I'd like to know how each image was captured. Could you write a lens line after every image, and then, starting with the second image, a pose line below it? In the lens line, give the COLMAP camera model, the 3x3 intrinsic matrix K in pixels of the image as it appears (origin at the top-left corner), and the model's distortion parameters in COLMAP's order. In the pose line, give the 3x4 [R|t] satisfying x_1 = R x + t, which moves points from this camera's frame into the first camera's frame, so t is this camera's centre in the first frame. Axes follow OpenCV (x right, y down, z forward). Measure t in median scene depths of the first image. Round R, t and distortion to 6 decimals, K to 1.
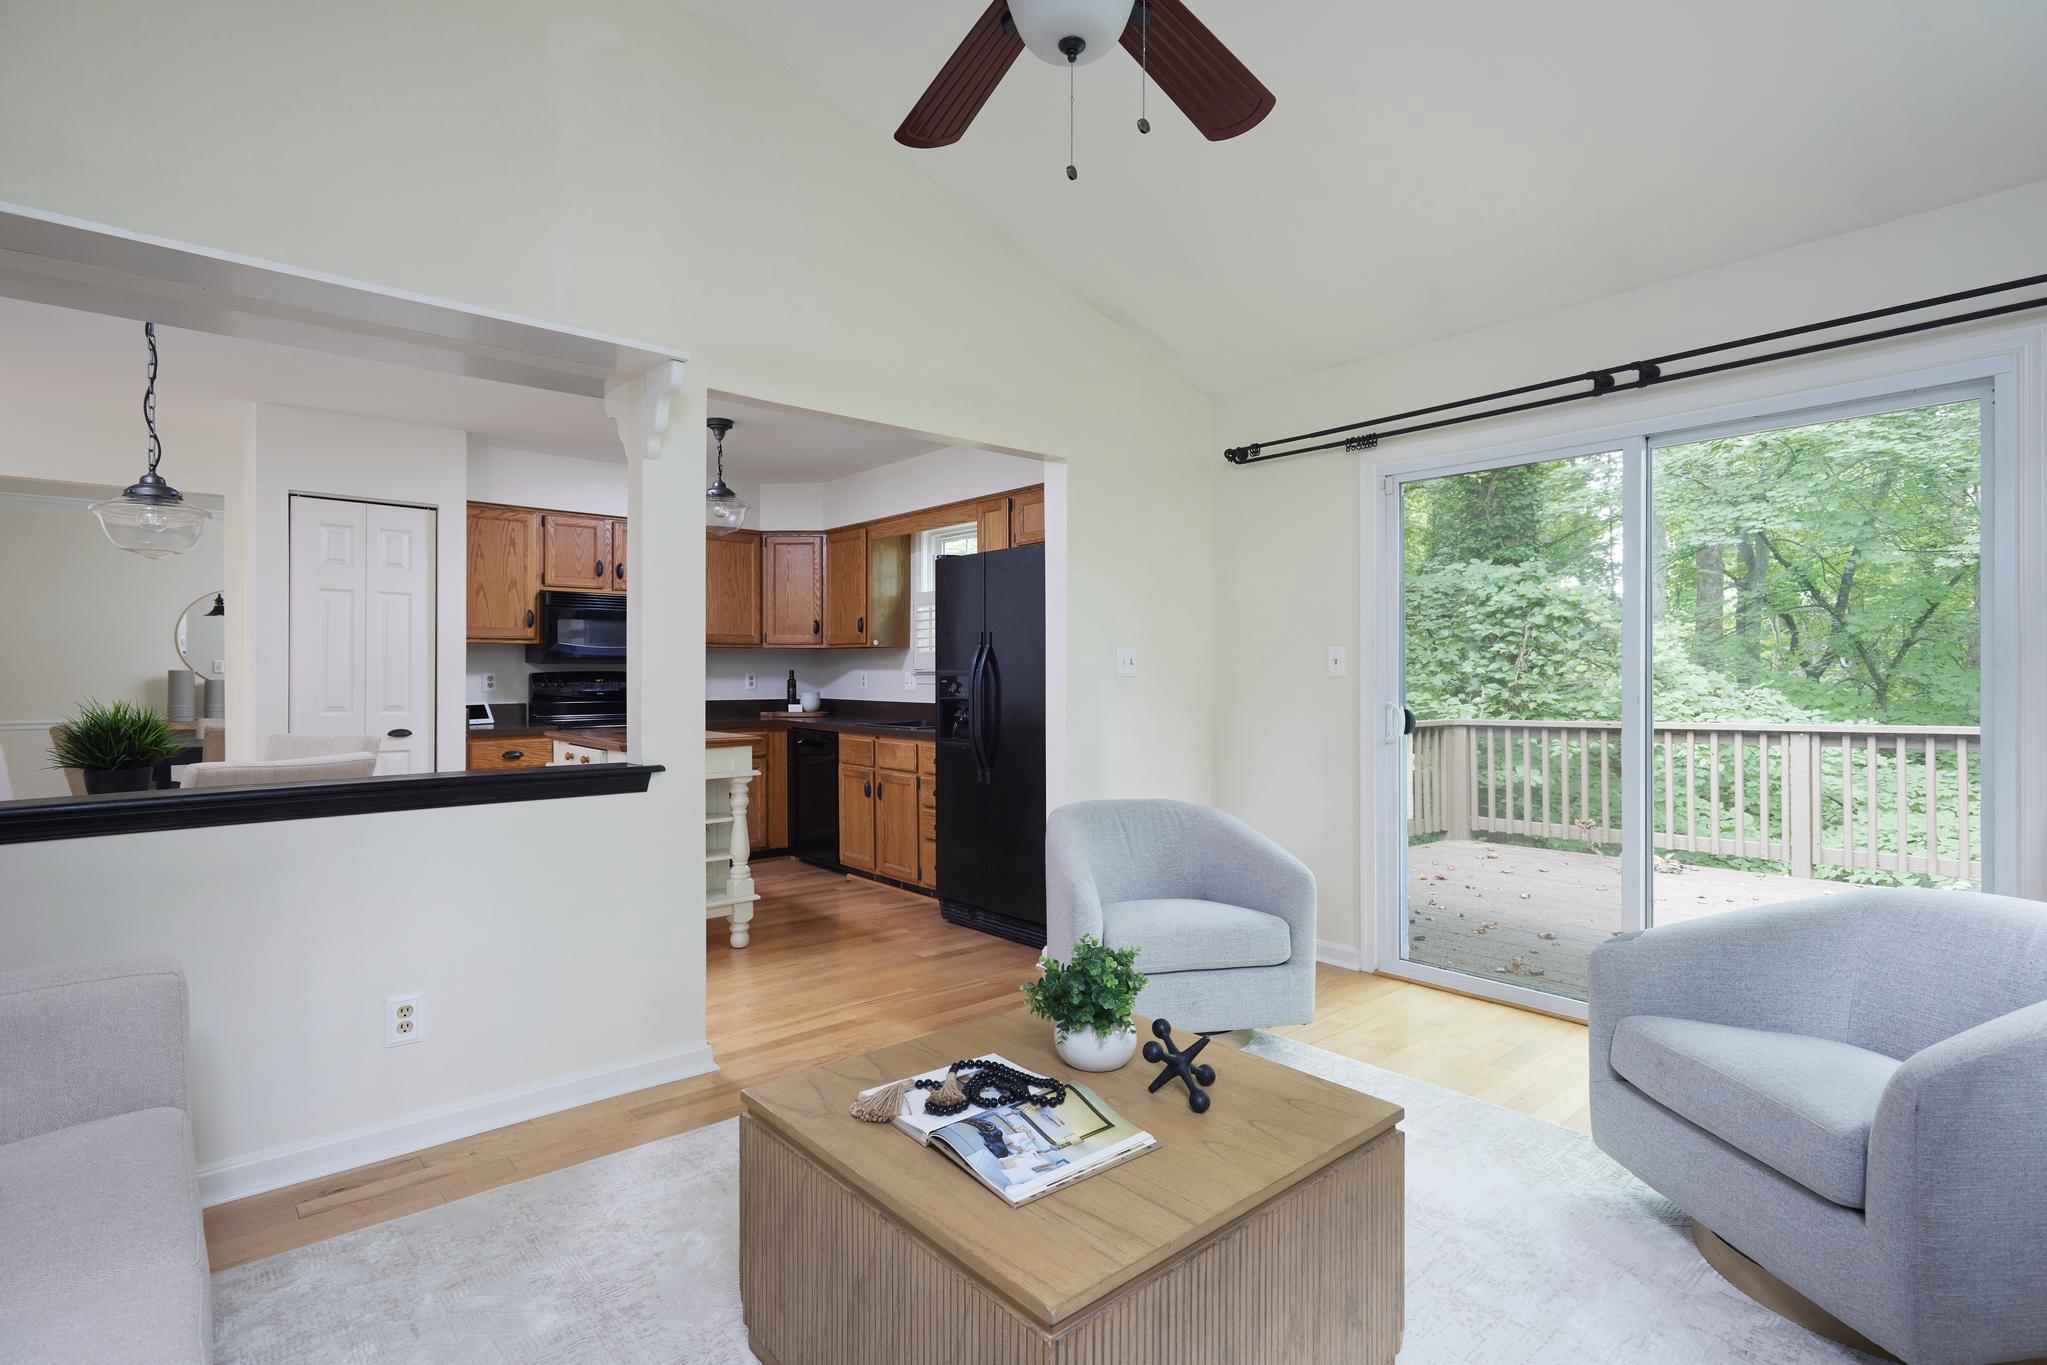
lens RADIAL K [[1005.1, 0, 1023.5], [0, 1005.1, 682.5], [0, 0, 1]] dist [0.002457, 0.000312]
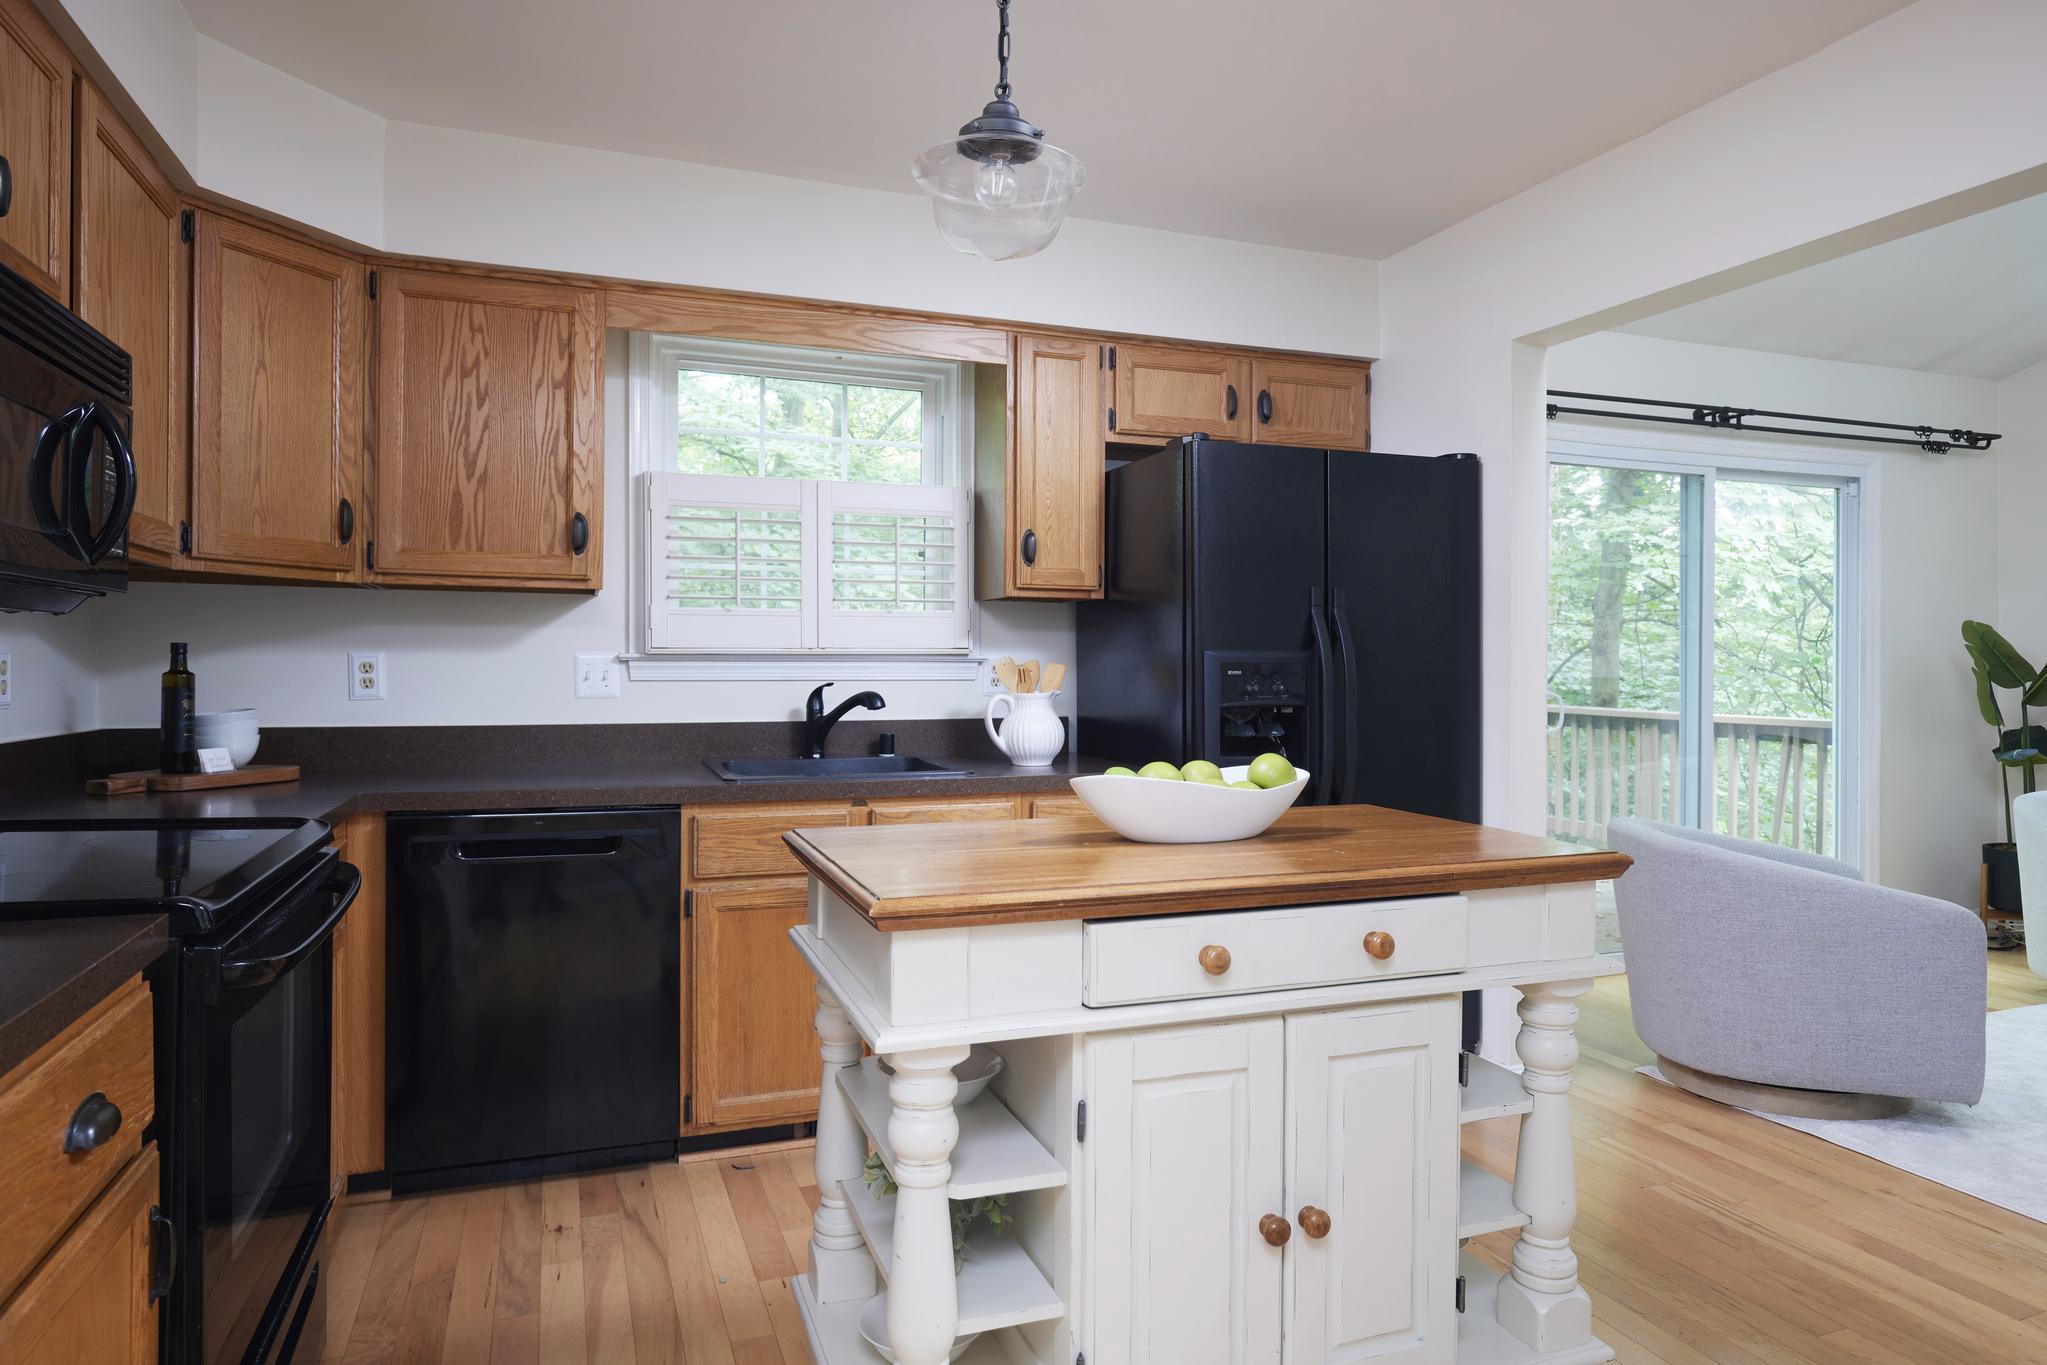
lens RADIAL K [[1217.6, 0, 1027.9], [0, 1217.6, 675.9], [0, 0, 1]] dist [-0.005152, -0.000820]
pose [[0.340630, -0.008524, 0.940159, -0.597927], [0.004812, 0.999962, 0.007322, -0.003978], [-0.940185, 0.002030, 0.340658, 0.725703]]
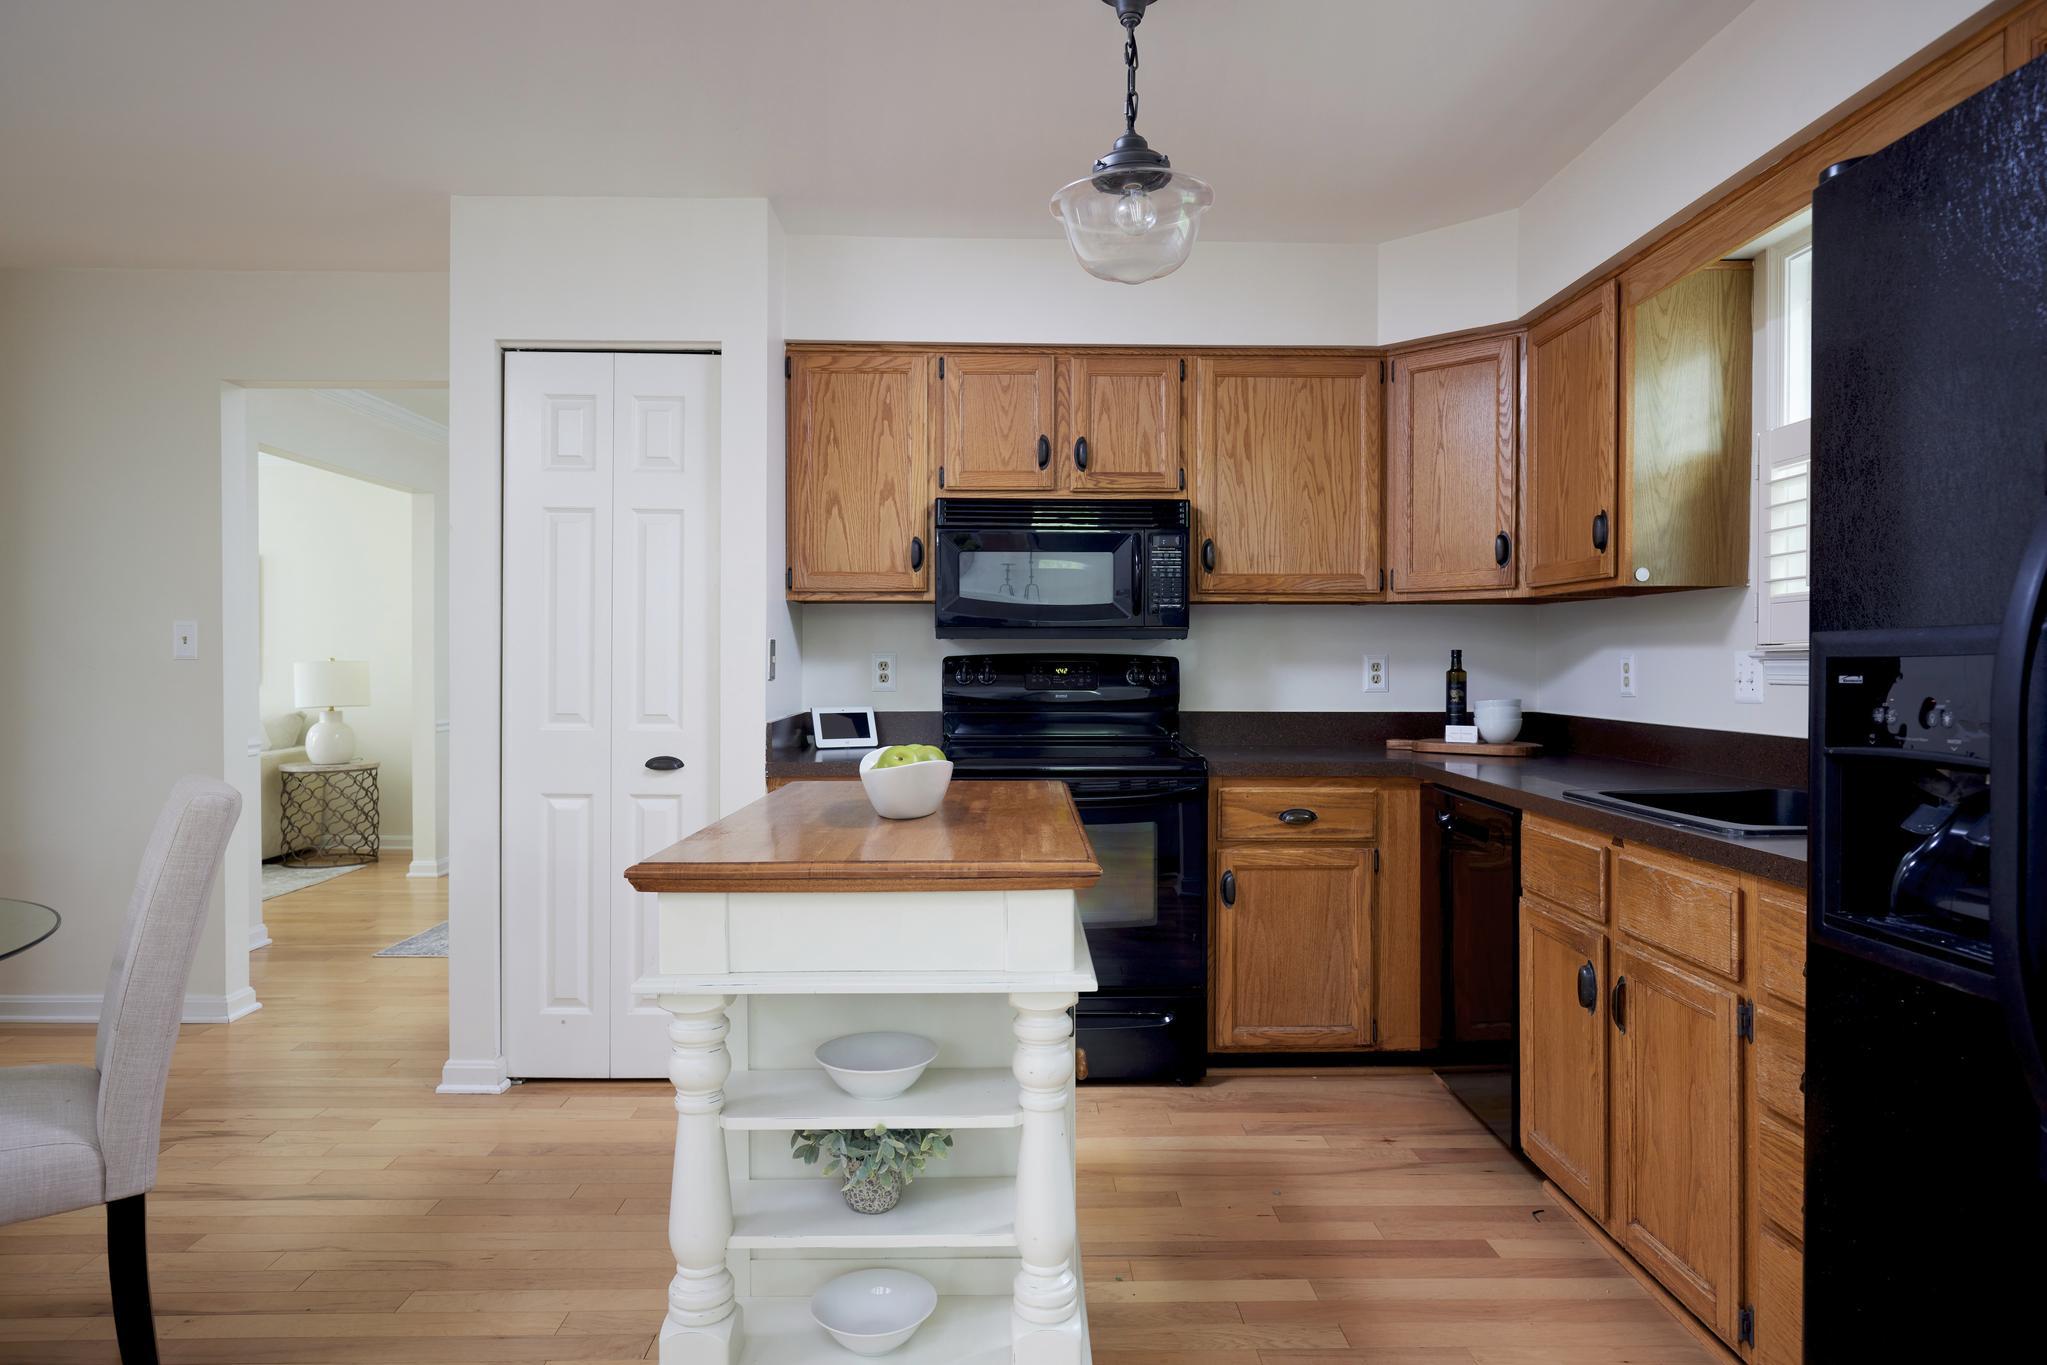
lens RADIAL K [[1201.9, 0, 1025.9], [0, 1201.9, 678.4], [0, 0, 1]] dist [-0.008680, -0.000556]
pose [[0.769776, 0.008680, -0.638255, -0.039368], [-0.006375, 0.999962, 0.005911, -0.001649], [0.638282, -0.000481, 0.769802, 0.540929]]
